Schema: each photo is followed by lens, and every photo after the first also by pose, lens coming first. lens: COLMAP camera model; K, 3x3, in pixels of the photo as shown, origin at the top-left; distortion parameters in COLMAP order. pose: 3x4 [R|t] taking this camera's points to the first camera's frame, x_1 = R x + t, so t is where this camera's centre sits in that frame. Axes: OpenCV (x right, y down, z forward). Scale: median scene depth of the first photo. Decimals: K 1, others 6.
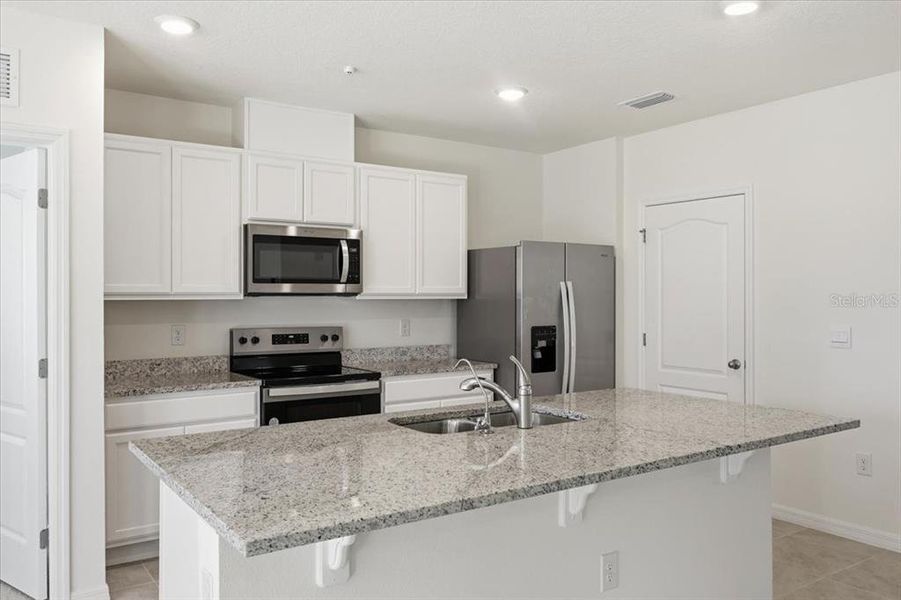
lens RADIAL K [[708.9, 0, 450.5], [0, 708.9, 296.0], [0, 0, 1]] dist [-0.000949, -0.000243]
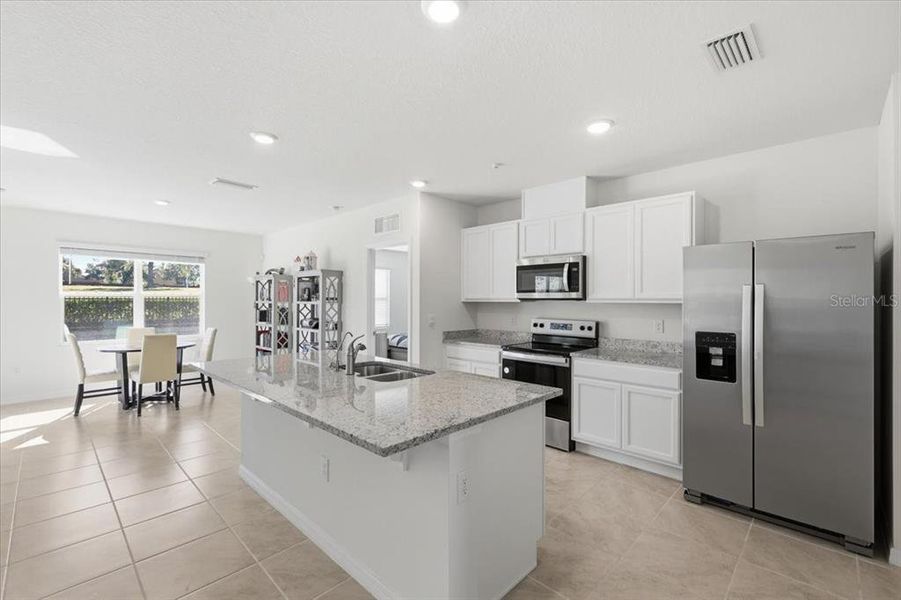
lens RADIAL K [[393.7, 0, 448.7], [0, 393.7, 302.1], [0, 0, 1]] dist [0.002530, 0.000160]
pose [[0.206241, 0.008141, -0.978467, 0.584496], [-0.004433, 0.999963, 0.007385, -0.001182], [0.978491, 0.002814, 0.206270, 0.541610]]
